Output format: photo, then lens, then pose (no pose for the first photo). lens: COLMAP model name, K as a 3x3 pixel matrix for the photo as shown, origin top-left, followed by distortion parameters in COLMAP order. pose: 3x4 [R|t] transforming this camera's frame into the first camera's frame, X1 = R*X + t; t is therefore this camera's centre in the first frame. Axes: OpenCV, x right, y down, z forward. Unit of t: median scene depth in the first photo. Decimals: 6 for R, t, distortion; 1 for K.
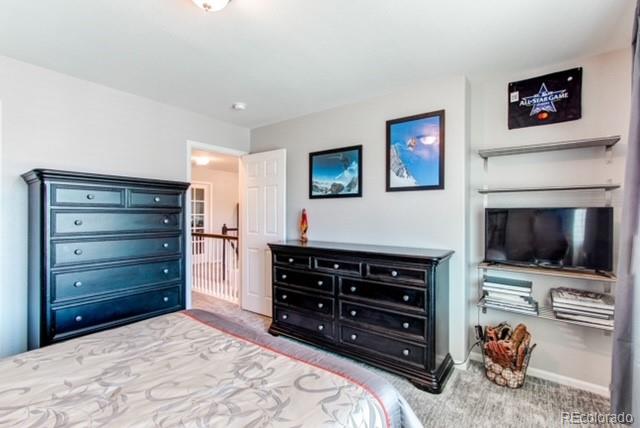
lens RADIAL K [[299.9, 0, 316.2], [0, 299.9, 213.5], [0, 0, 1]] dist [-0.000466, 0.000104]
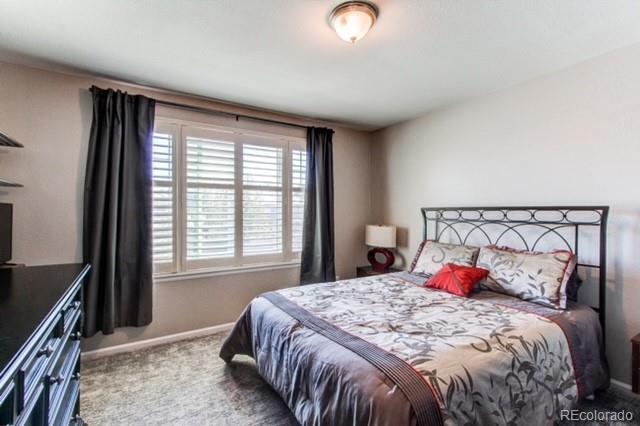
lens RADIAL K [[299.9, 0, 316.2], [0, 299.9, 212.5], [0, 0, 1]] dist [-0.000466, 0.000104]
pose [[-0.934164, -0.004833, 0.356811, -0.732428], [-0.003603, 0.999985, 0.004110, 0.007043], [-0.356826, 0.002554, -0.934167, 2.409607]]
